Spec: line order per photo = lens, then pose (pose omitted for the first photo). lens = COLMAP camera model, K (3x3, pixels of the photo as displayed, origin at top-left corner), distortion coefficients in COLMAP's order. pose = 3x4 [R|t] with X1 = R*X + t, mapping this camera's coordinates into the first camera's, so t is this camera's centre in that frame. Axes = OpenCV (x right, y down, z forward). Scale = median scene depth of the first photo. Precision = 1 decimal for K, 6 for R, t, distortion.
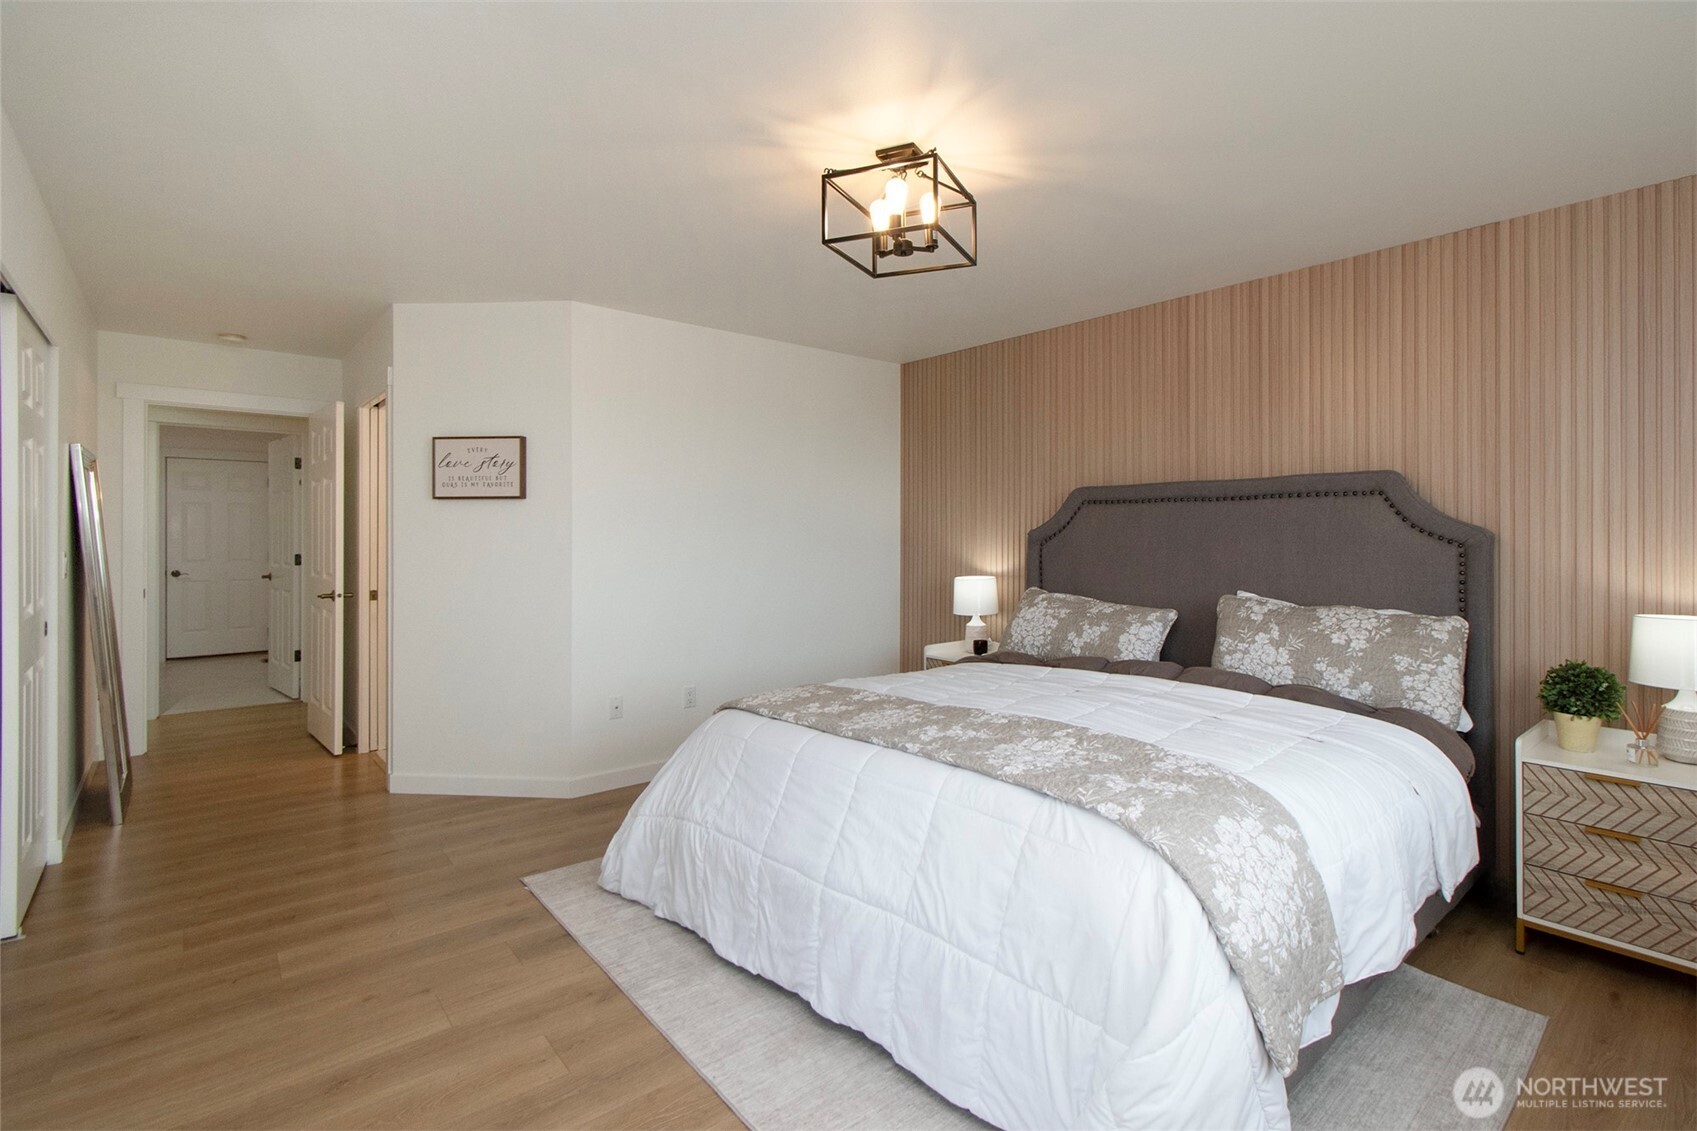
lens RADIAL K [[766.1, 0, 869.7], [0, 766.1, 554.4], [0, 0, 1]] dist [0.001047, -0.000409]
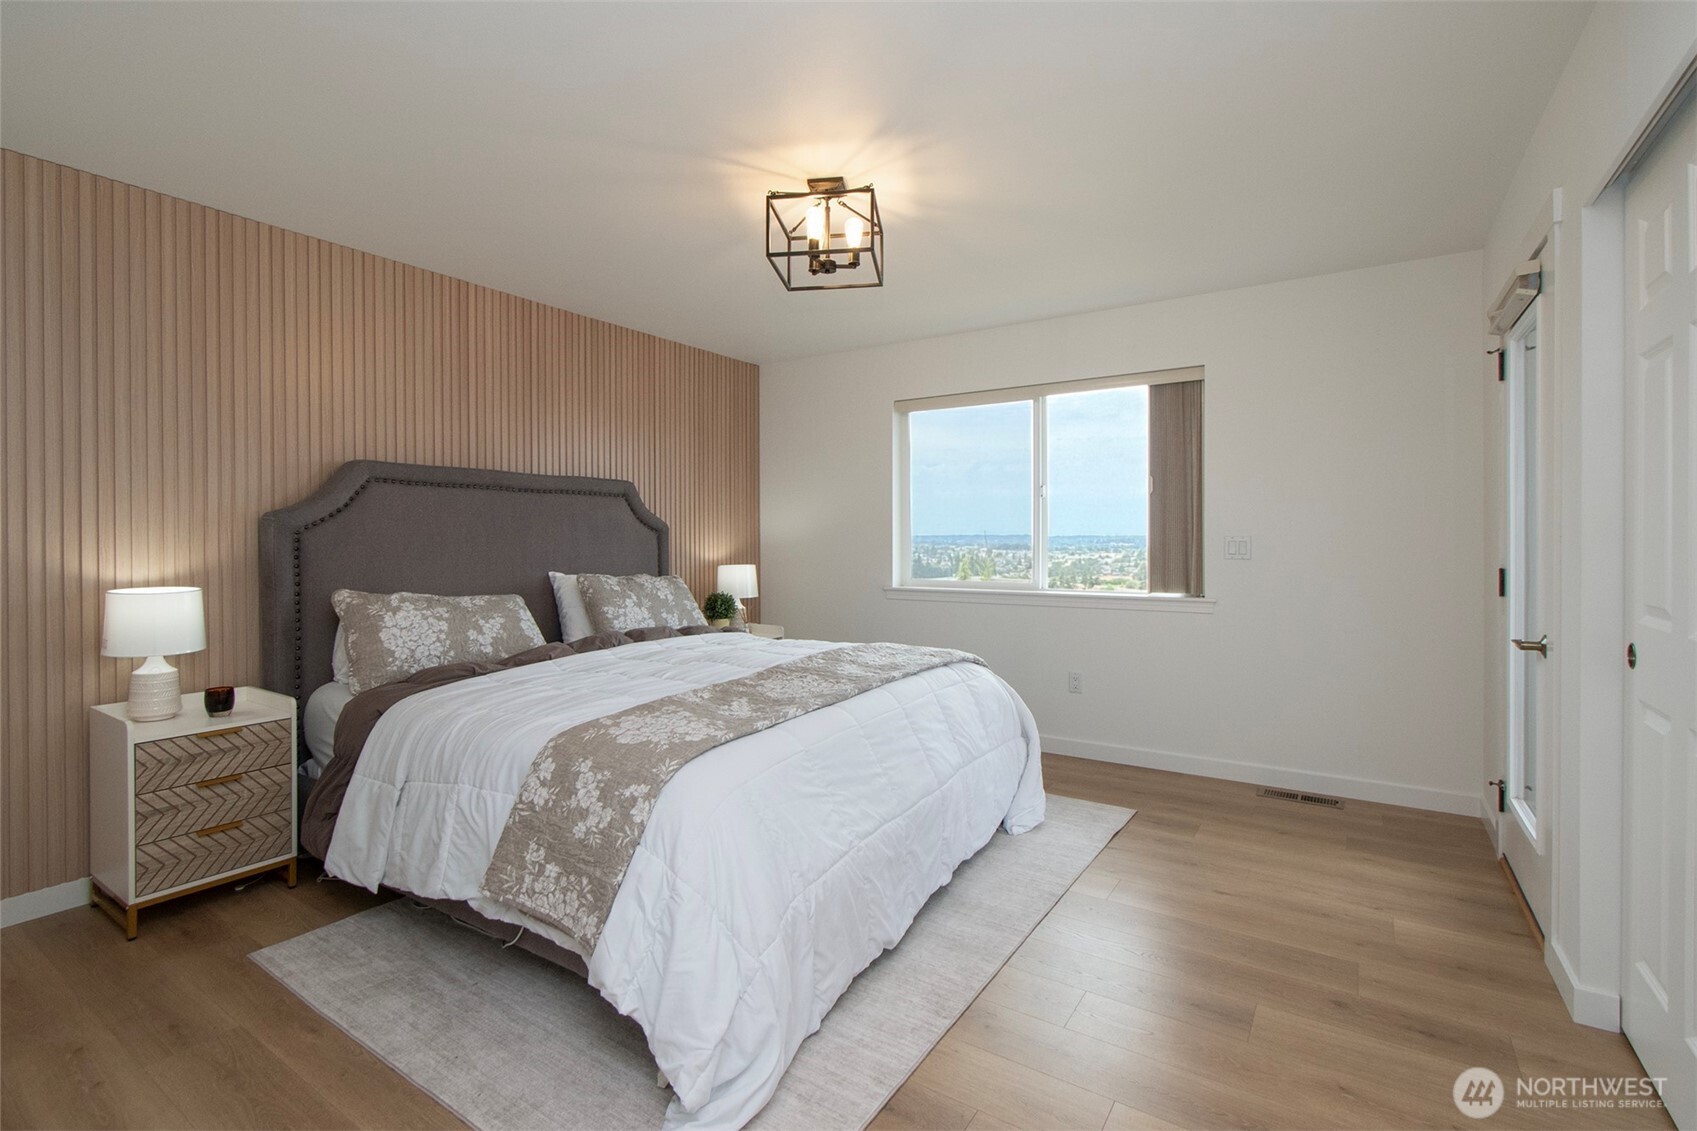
lens RADIAL K [[782.6, 0, 808.9], [0, 782.6, 556.5], [0, 0, 1]] dist [-0.000662, -0.000275]
pose [[-0.243439, -0.035851, 0.969253, -0.745388], [0.006696, 0.999231, 0.038641, -0.017619], [-0.969893, 0.015897, -0.243012, 0.881356]]
